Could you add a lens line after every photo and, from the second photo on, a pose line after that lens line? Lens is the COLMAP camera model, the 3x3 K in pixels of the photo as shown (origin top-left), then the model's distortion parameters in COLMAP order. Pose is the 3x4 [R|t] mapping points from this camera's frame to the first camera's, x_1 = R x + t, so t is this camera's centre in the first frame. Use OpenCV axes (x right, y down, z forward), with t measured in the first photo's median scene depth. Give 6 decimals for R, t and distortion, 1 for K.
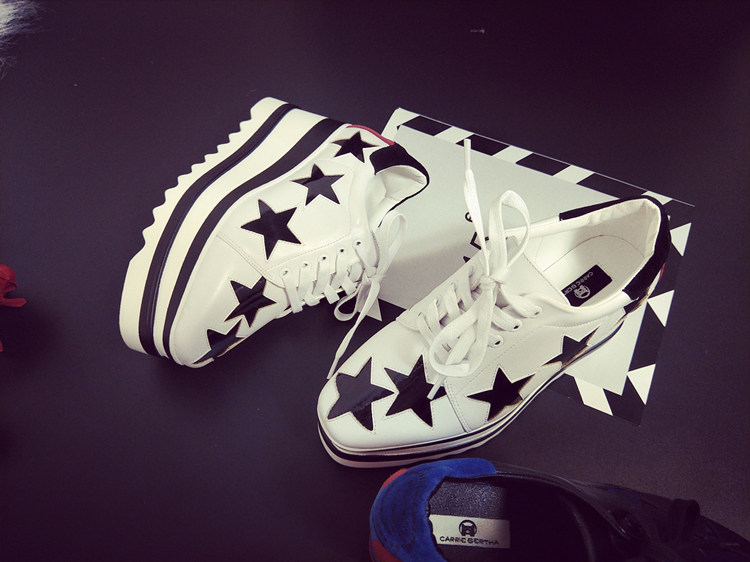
lens RADIAL K [[644.0, 0, 375.0], [0, 644.0, 281.0], [0, 0, 1]] dist [0.123817, -0.416187]
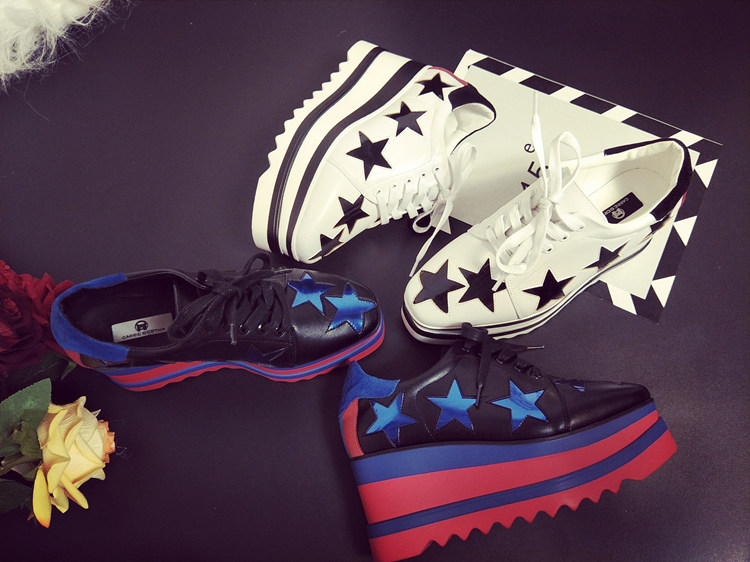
lens RADIAL K [[644.0, 0, 375.0], [0, 644.0, 281.0], [0, 0, 1]] dist [0.123817, -0.416187]
pose [[0.997914, 0.037723, -0.052390, -0.078151], [-0.031231, 0.992326, 0.119639, 0.010319], [0.056501, -0.117753, 0.991434, -0.280546]]
